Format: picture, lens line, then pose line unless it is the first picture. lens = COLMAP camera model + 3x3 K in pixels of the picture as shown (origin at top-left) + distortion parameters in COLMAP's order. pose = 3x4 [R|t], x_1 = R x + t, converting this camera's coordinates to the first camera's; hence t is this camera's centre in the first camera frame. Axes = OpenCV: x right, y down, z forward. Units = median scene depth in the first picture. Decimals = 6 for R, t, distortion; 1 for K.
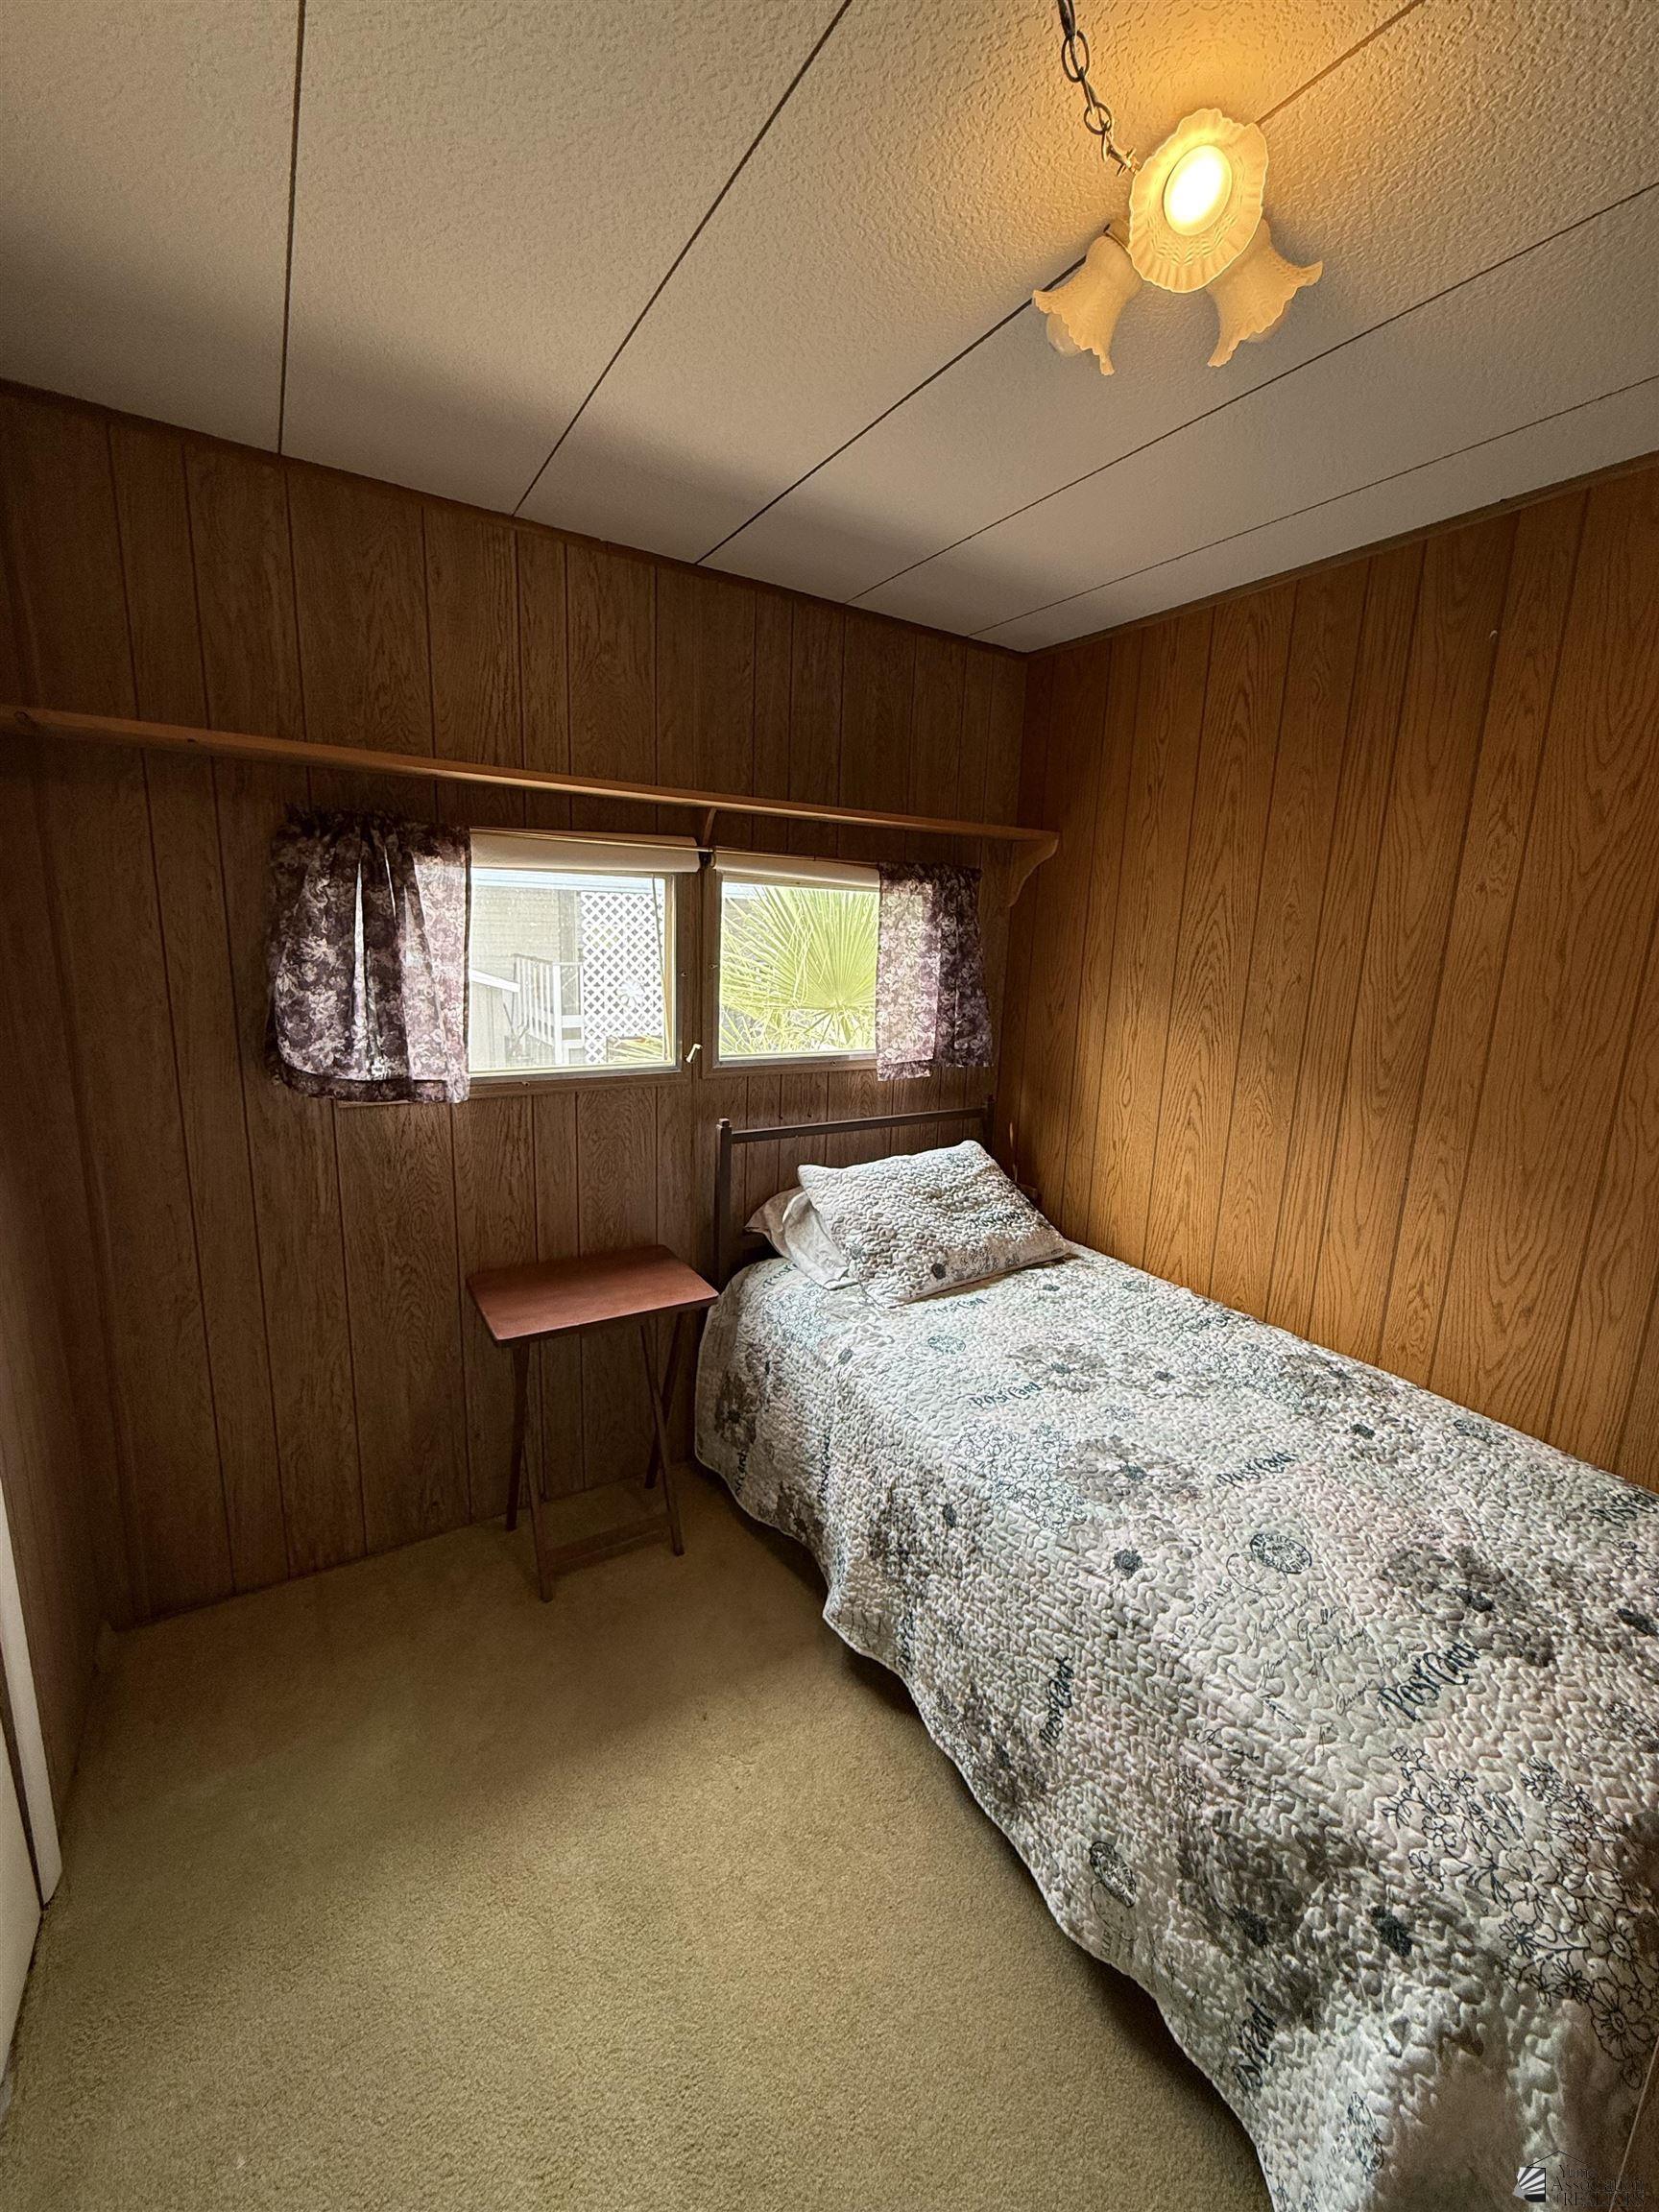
lens RADIAL K [[881.6, 0, 831.0], [0, 881.6, 1102.6], [0, 0, 1]] dist [-0.000385, -0.000261]
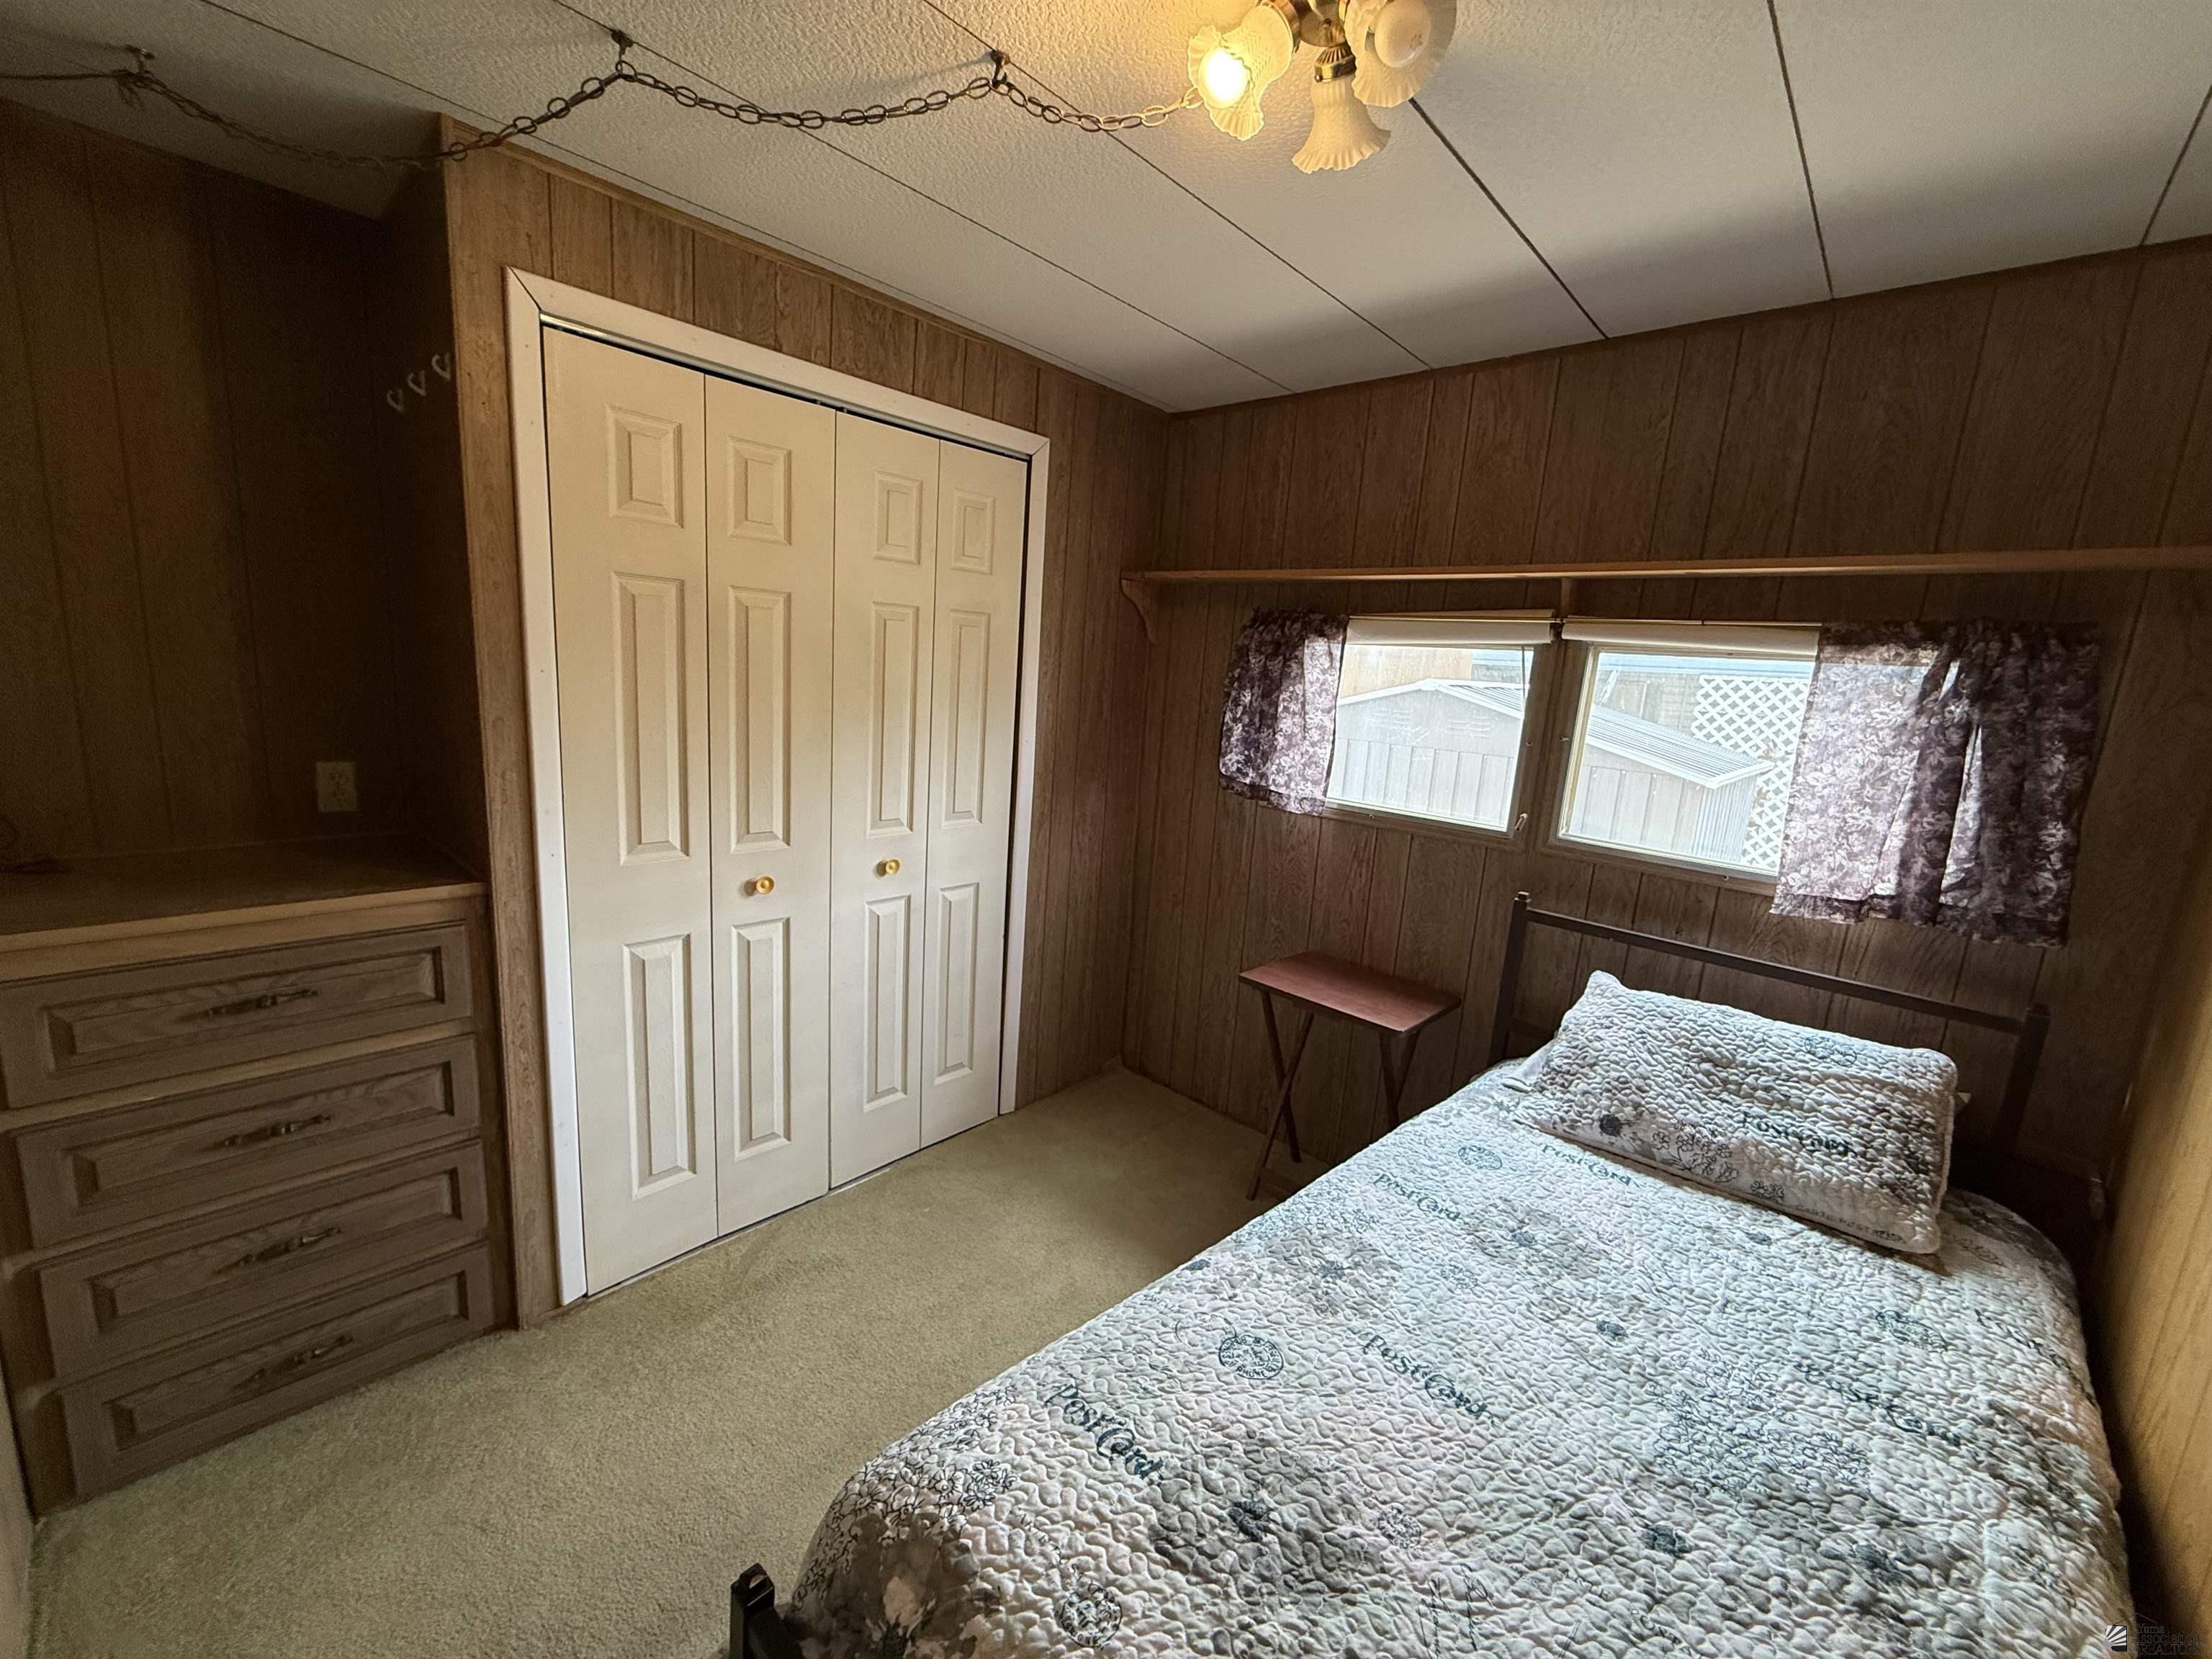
lens RADIAL K [[881.6, 0, 1102.0], [0, 881.6, 828.0], [0, 0, 1]] dist [-0.000385, -0.000261]
pose [[0.256780, 0.159754, -0.953175, 0.729563], [-0.247150, 0.964305, 0.095039, -0.029238], [0.934335, 0.211173, 0.287097, 0.292156]]
